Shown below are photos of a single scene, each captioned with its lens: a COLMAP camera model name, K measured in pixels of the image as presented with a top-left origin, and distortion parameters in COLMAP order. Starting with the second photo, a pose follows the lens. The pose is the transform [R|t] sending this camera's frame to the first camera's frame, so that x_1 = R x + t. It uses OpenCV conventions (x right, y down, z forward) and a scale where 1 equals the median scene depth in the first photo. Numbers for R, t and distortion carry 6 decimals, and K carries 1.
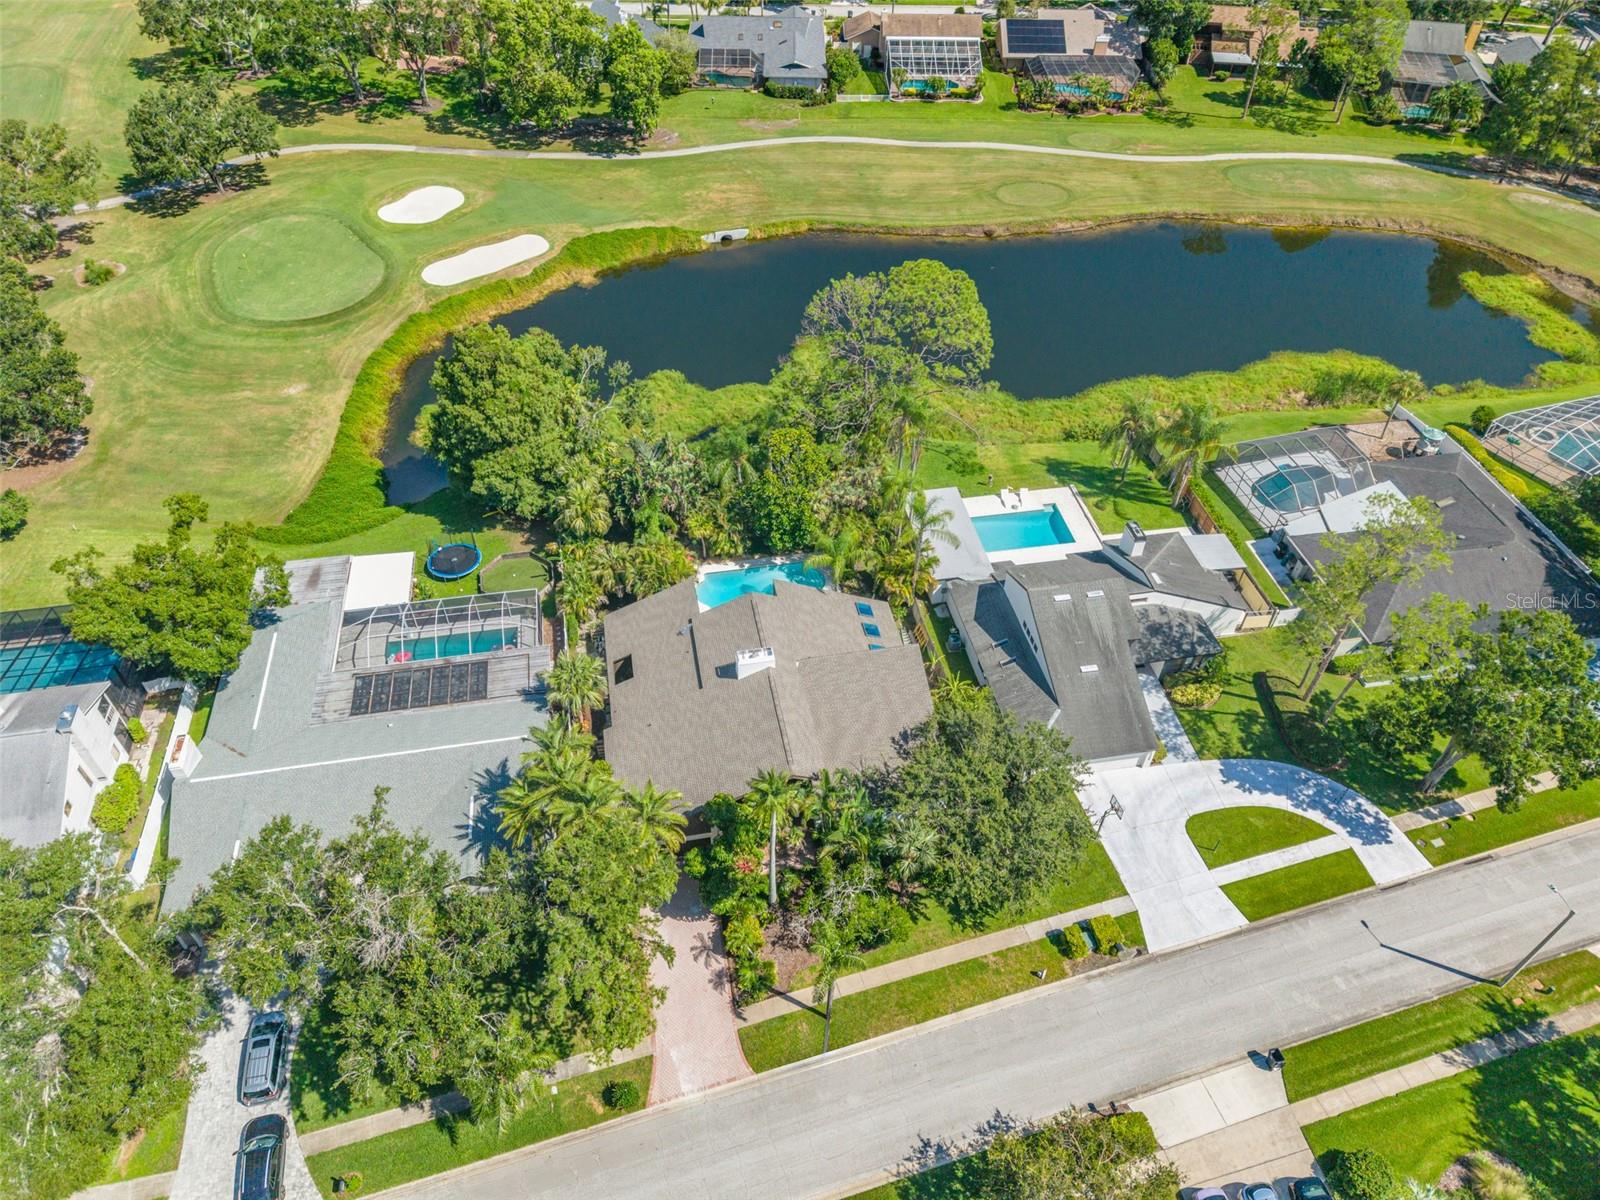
lens RADIAL K [[1062.8, 0, 760.9], [0, 1062.8, 598.1], [0, 0, 1]] dist [0.005000, -0.002294]
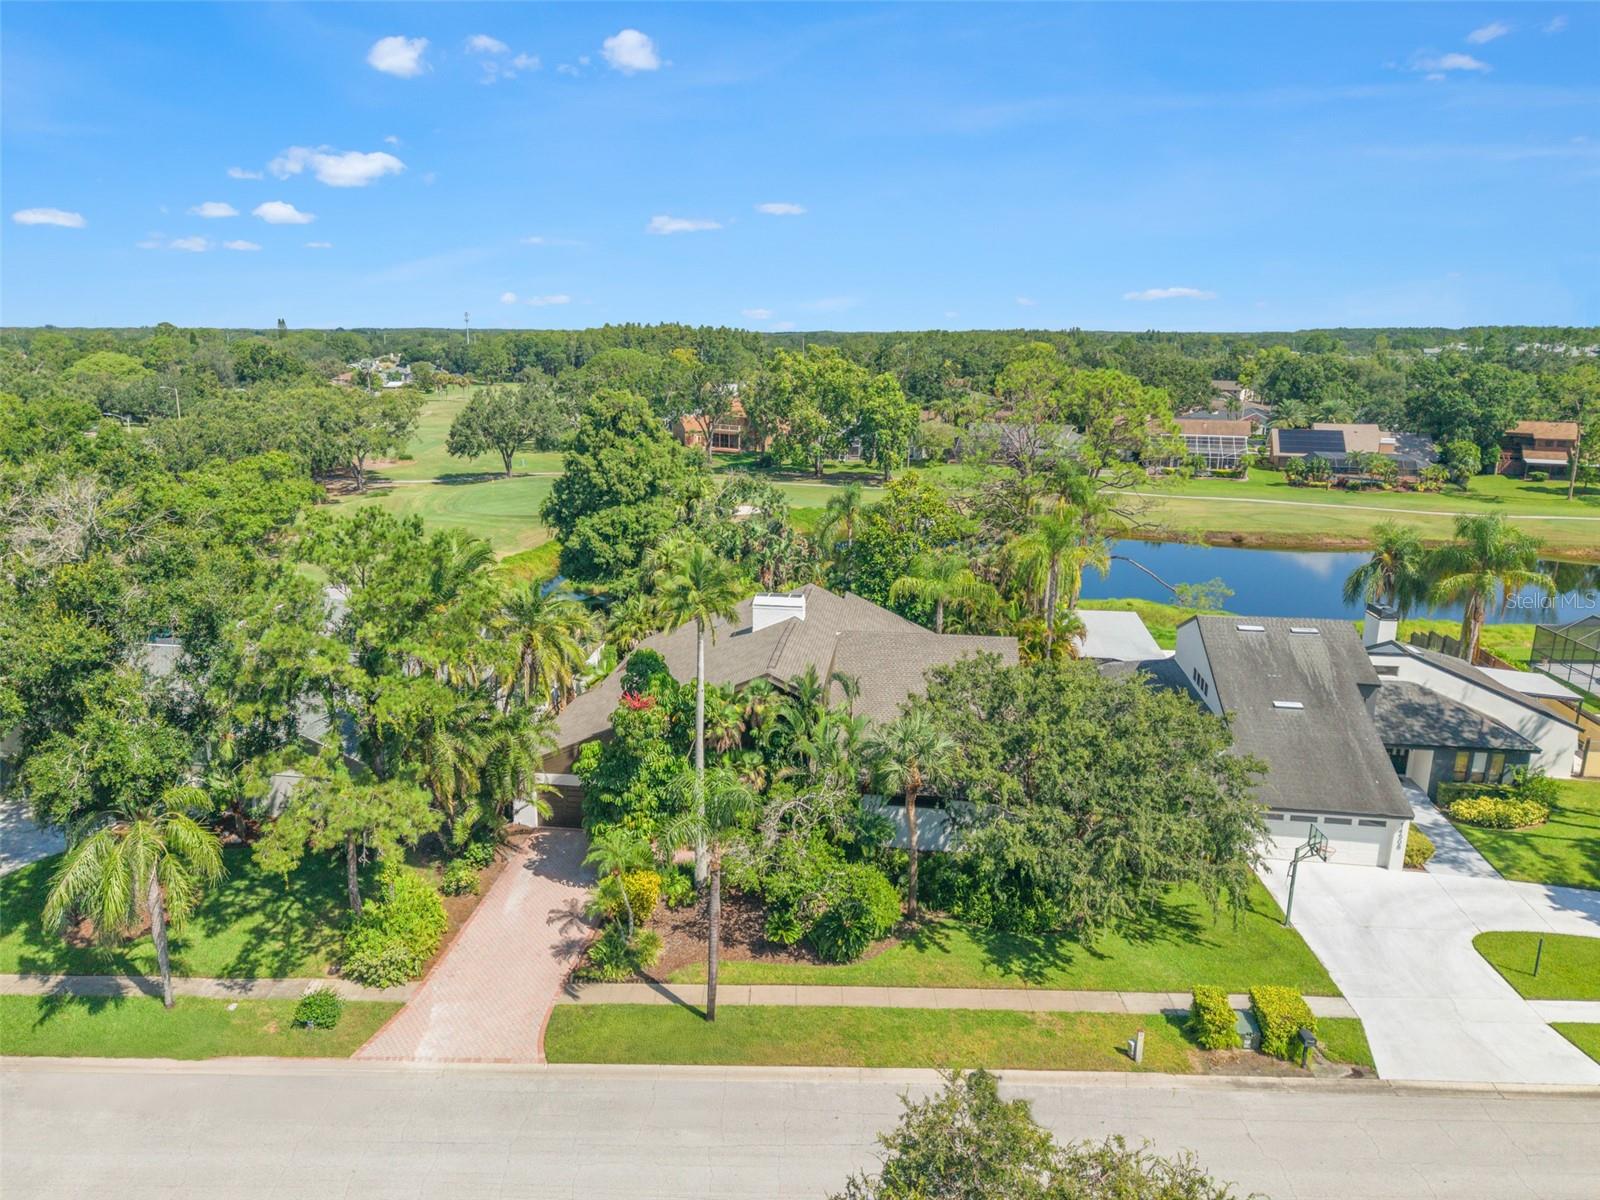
lens RADIAL K [[1062.8, 0, 760.9], [0, 1062.8, 598.1], [0, 0, 1]] dist [0.005000, -0.002294]
pose [[0.947370, 0.091343, -0.306833, 0.216123], [-0.239026, 0.839405, -0.488124, 0.434140], [0.212971, 0.535775, 0.817061, 0.406364]]
